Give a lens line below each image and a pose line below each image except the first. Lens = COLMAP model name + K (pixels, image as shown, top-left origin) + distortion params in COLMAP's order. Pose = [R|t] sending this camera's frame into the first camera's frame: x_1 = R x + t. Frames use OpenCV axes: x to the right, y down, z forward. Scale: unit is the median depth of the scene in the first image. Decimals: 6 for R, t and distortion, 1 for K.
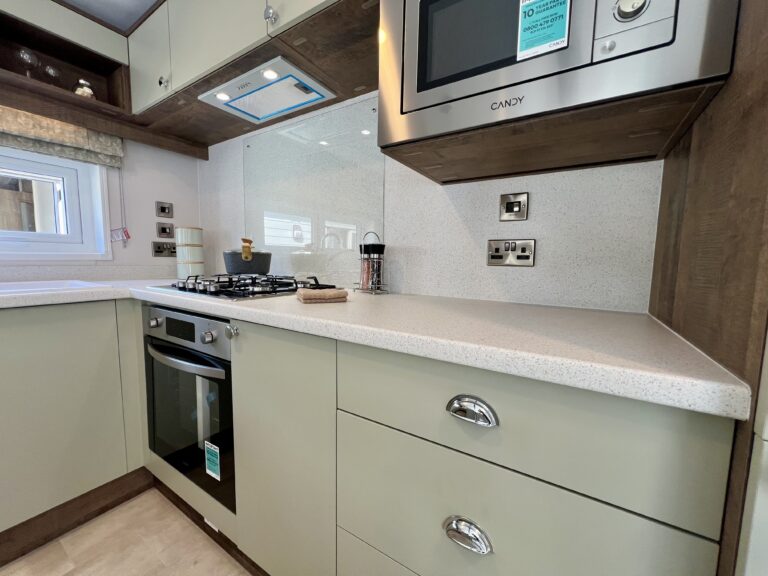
lens RADIAL K [[306.0, 0, 384.0], [0, 306.0, 284.9], [0, 0, 1]] dist [-0.000388, -0.000060]
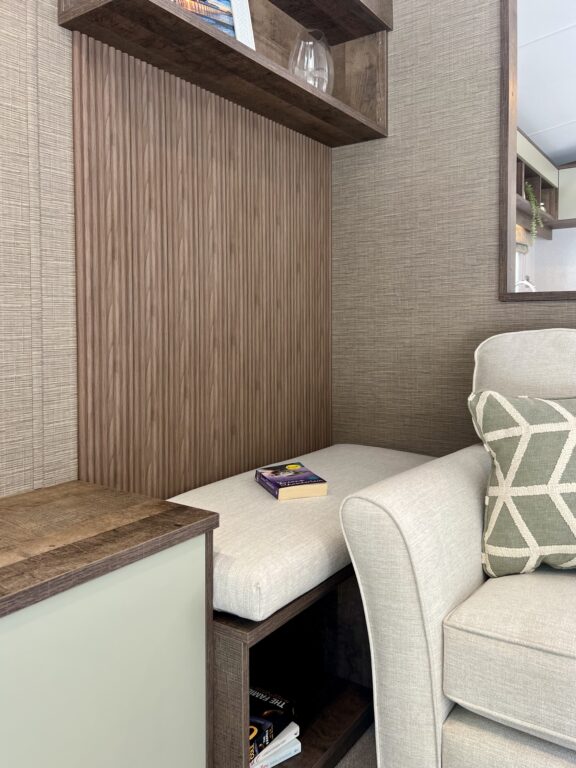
lens RADIAL K [[607.8, 0, 286.7], [0, 607.8, 341.0], [0, 0, 1]] dist [0.004061, 0.000326]
pose [[0.998870, -0.014069, -0.045387, -2.429117], [0.011399, 0.998219, -0.058561, 0.203634], [0.046131, 0.057977, 0.997252, -2.317776]]
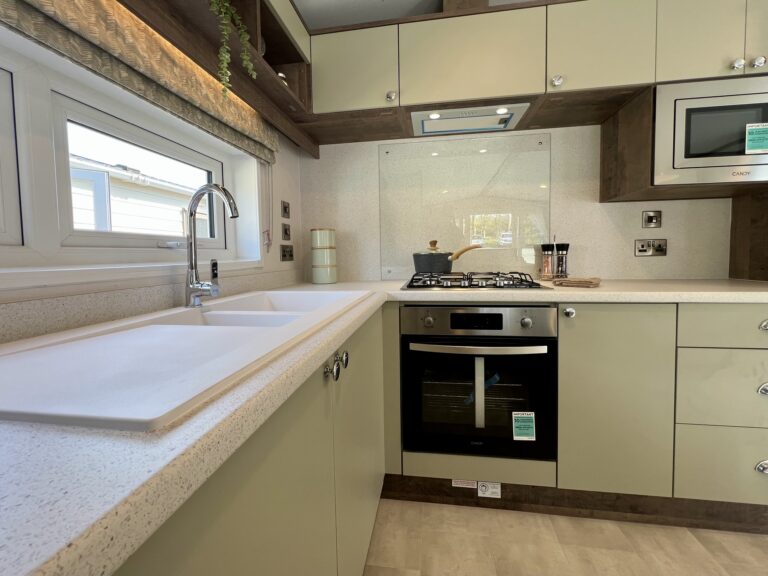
lens RADIAL K [[326.2, 0, 384.3], [0, 326.2, 265.9], [0, 0, 1]] dist [0.000623, 0.000251]
pose [[0.915017, -0.047954, 0.400554, -1.287402], [0.067232, 0.997151, -0.034207, -0.039373], [-0.397772, 0.058231, 0.915634, 0.006496]]
